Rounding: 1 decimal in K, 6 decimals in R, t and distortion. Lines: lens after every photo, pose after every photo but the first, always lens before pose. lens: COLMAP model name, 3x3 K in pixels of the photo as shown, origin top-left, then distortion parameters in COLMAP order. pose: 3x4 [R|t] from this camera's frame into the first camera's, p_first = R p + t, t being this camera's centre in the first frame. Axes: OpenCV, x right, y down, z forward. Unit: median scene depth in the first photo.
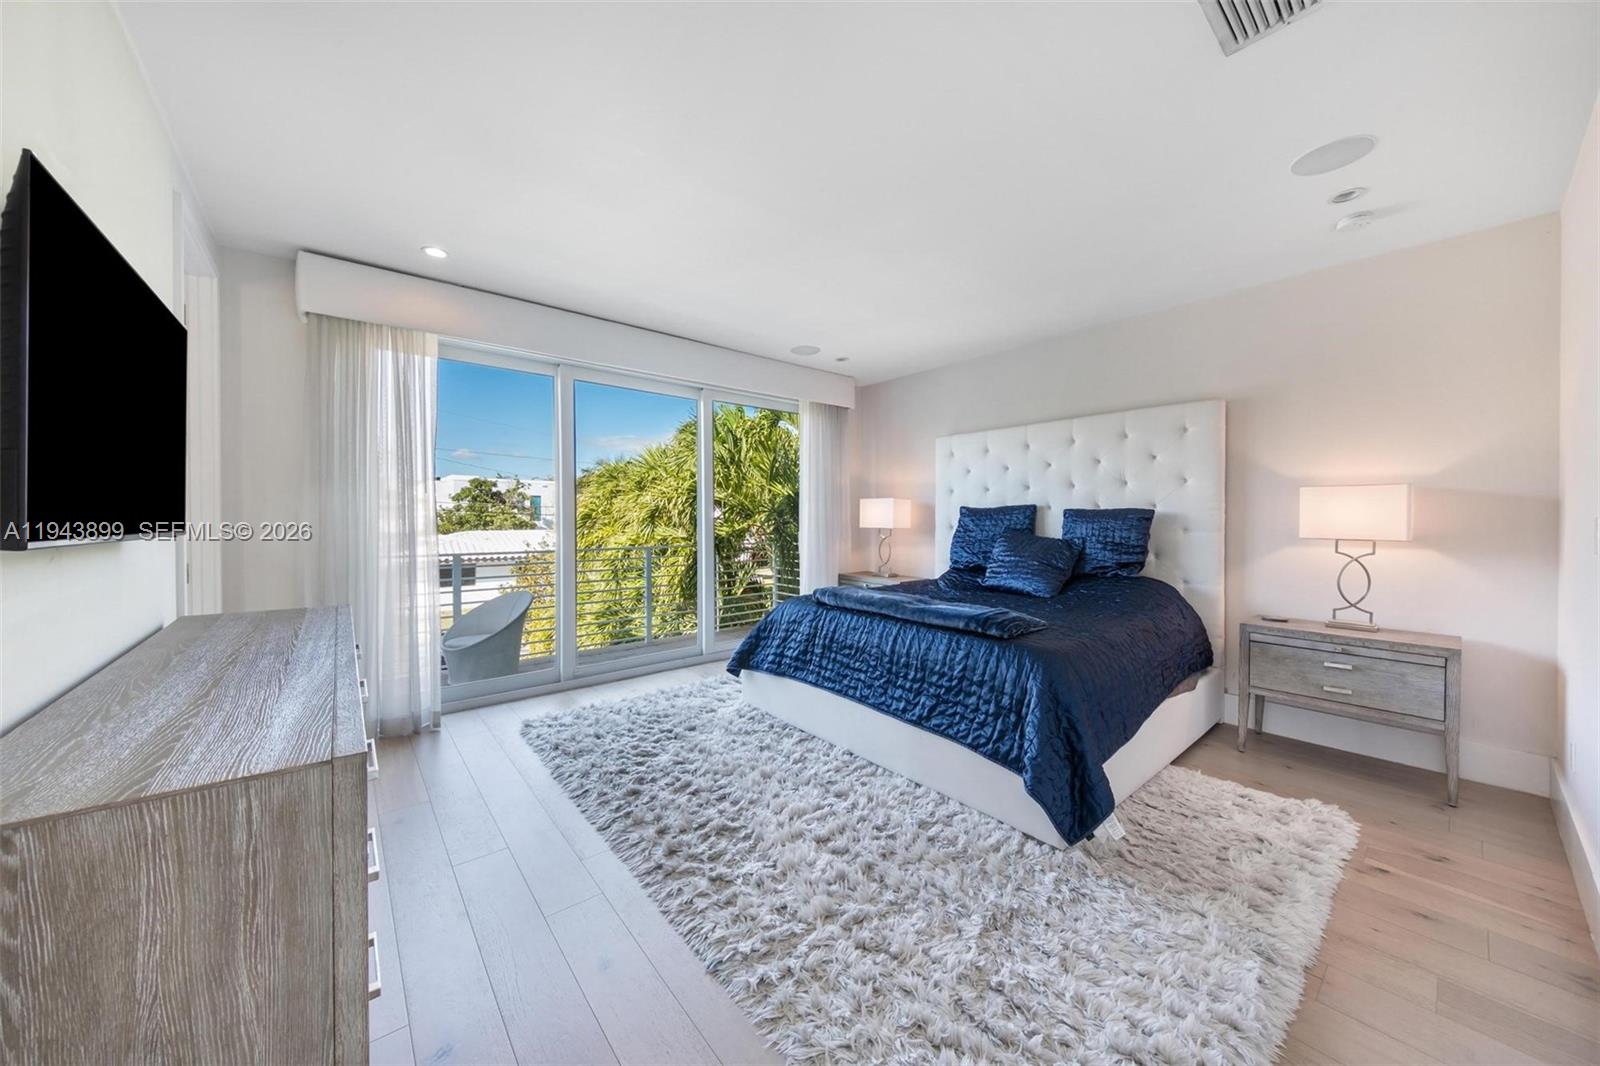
lens RADIAL K [[557.1, 0, 803.3], [0, 557.1, 524.6], [0, 0, 1]] dist [-0.000378, -0.000431]
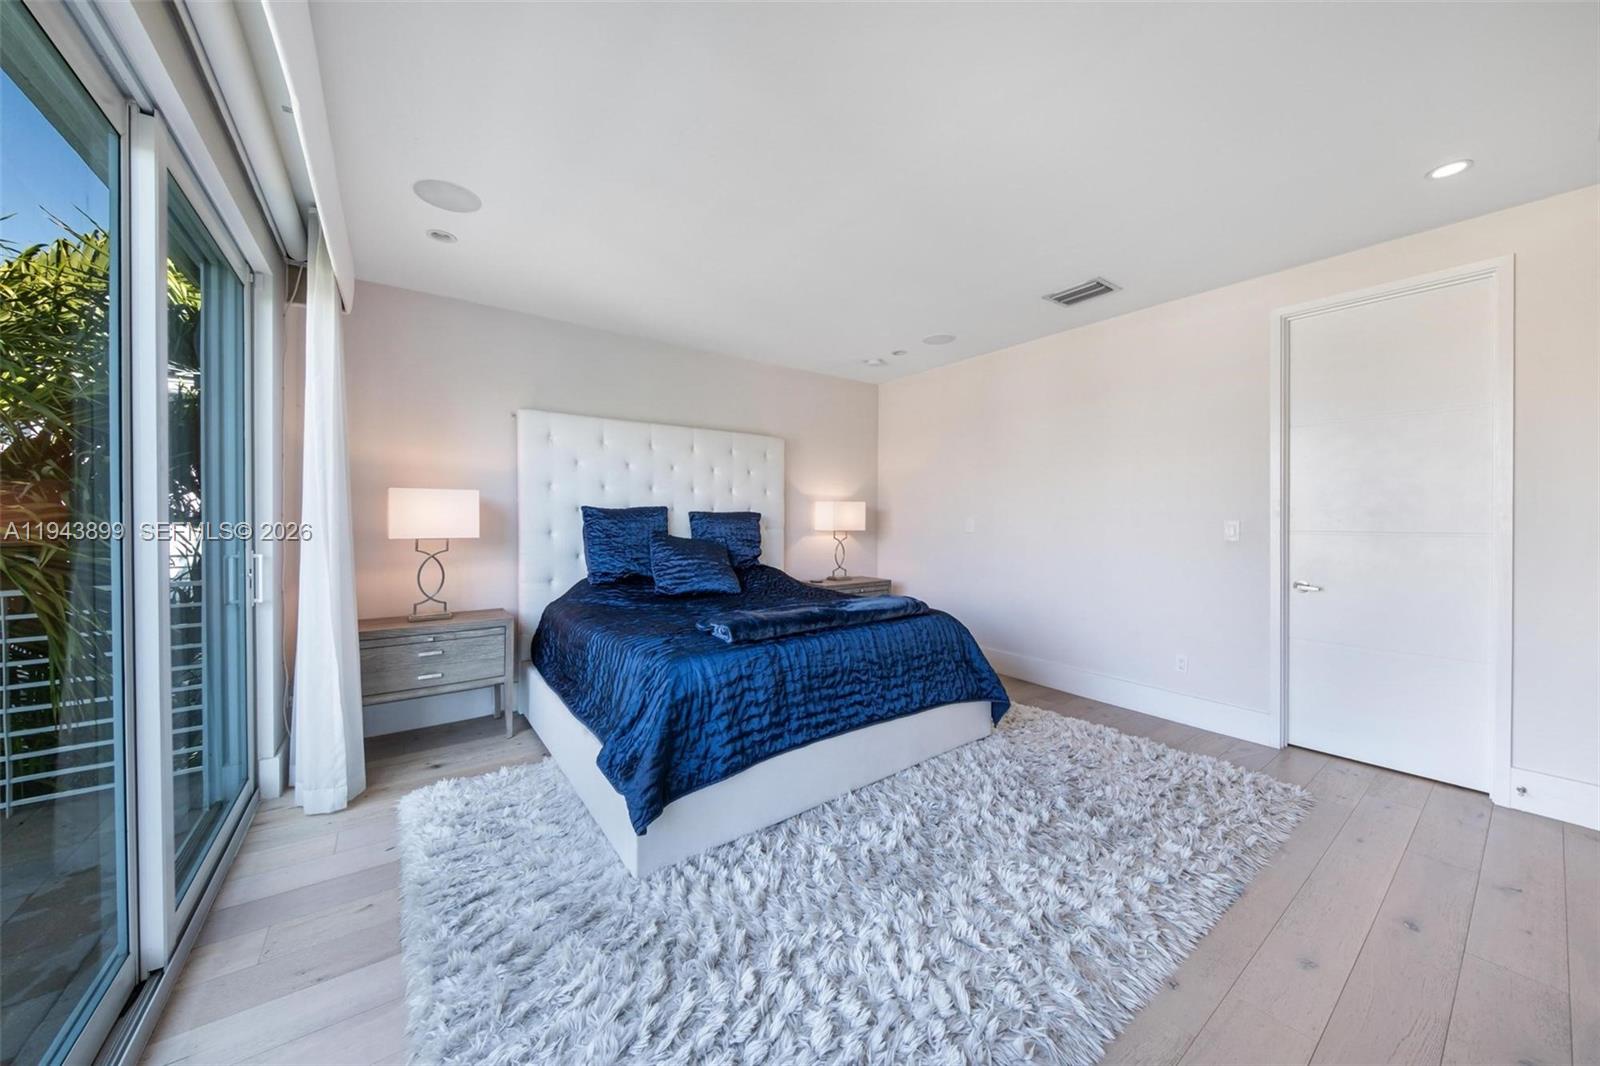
lens RADIAL K [[525.7, 0, 798.1], [0, 525.7, 519.2], [0, 0, 1]] dist [0.000091, -0.000060]
pose [[0.047073, -0.004250, 0.998882, -0.617542], [0.009032, 0.999952, 0.003829, -0.016910], [-0.998851, 0.008841, 0.047109, 0.871378]]
